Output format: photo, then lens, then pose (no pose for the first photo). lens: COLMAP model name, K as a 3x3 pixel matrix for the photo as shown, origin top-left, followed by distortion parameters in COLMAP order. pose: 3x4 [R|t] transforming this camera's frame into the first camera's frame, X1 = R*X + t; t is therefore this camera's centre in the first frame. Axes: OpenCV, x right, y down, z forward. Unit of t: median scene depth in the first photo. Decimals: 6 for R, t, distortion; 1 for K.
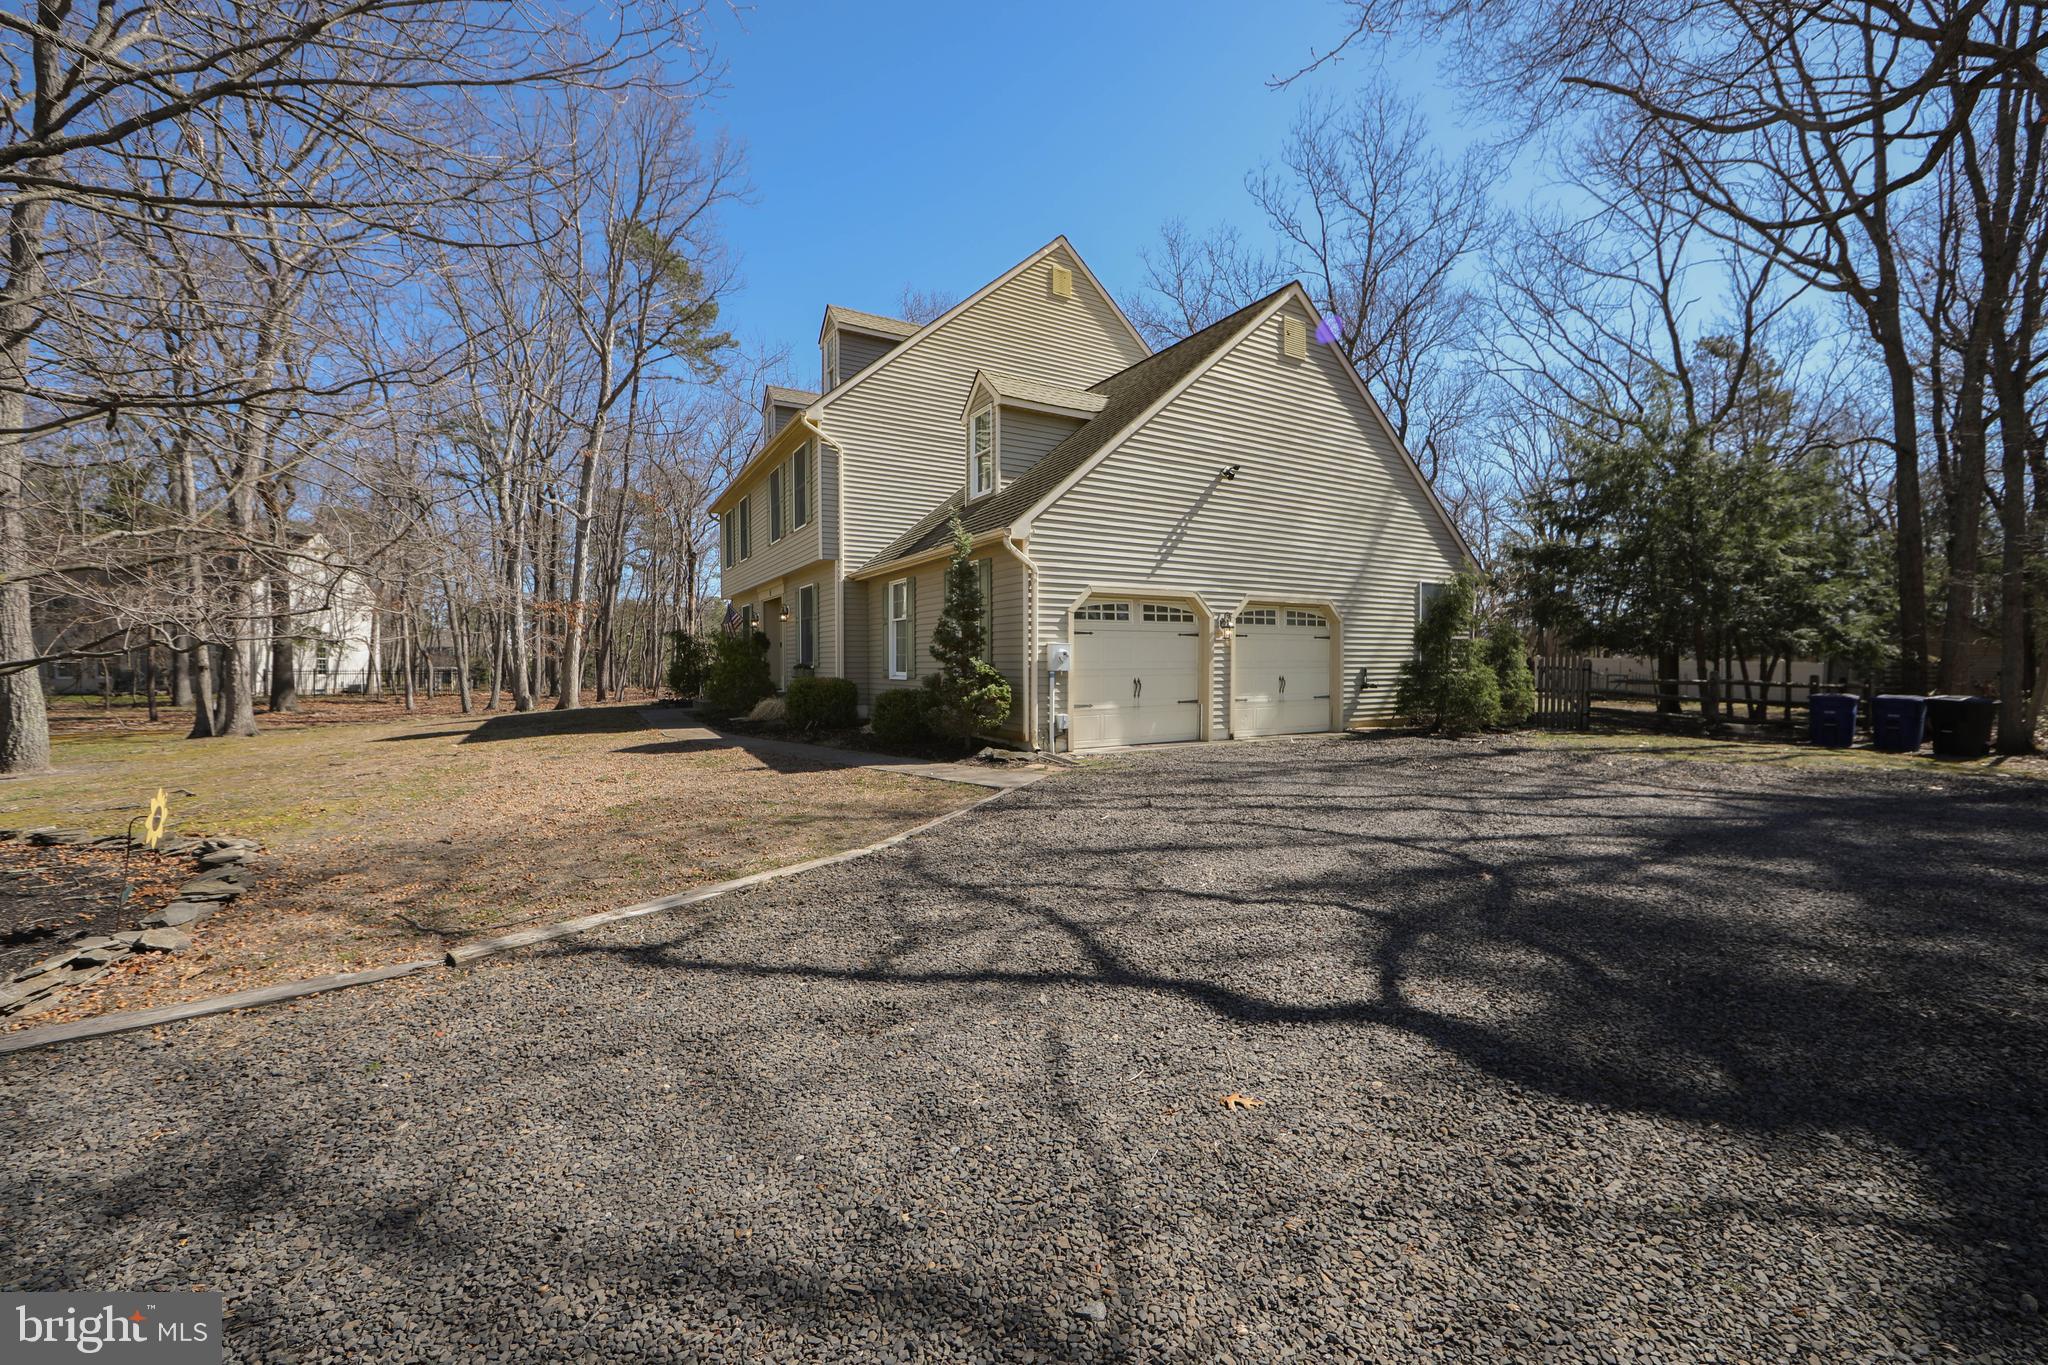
lens RADIAL K [[813.9, 0, 1025.2], [0, 813.9, 675.8], [0, 0, 1]] dist [-0.019336, -0.000072]
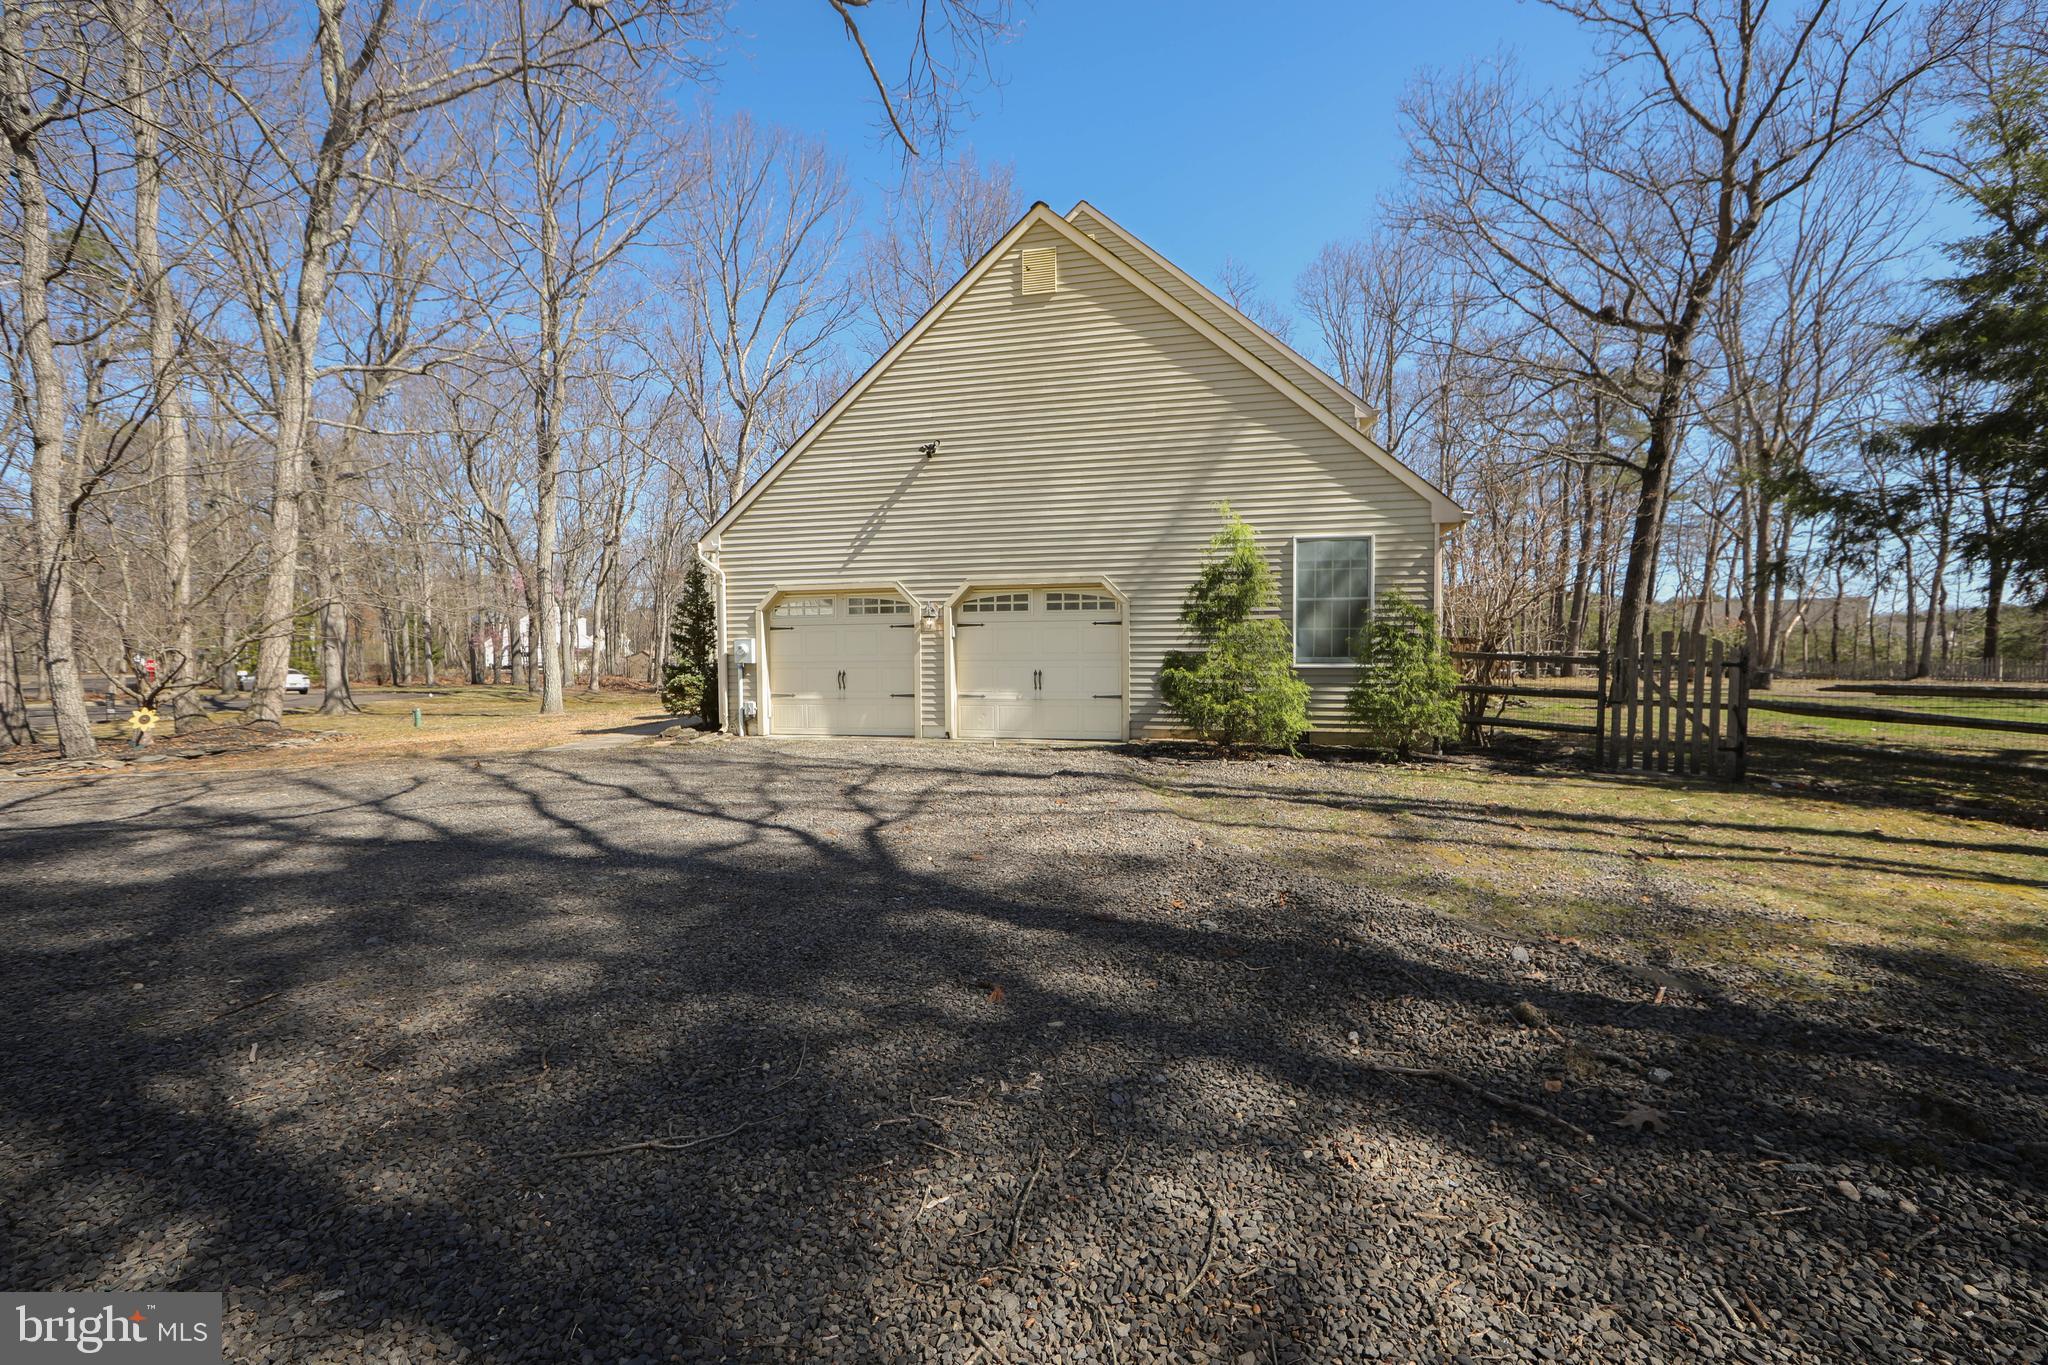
lens RADIAL K [[813.9, 0, 1025.6], [0, 813.9, 680.4], [0, 0, 1]] dist [-0.019336, -0.000072]
pose [[0.731153, 0.012094, -0.682106, 0.929009], [-0.006753, 0.999922, 0.010491, 0.002307], [0.682180, -0.003064, 0.731178, 0.378388]]
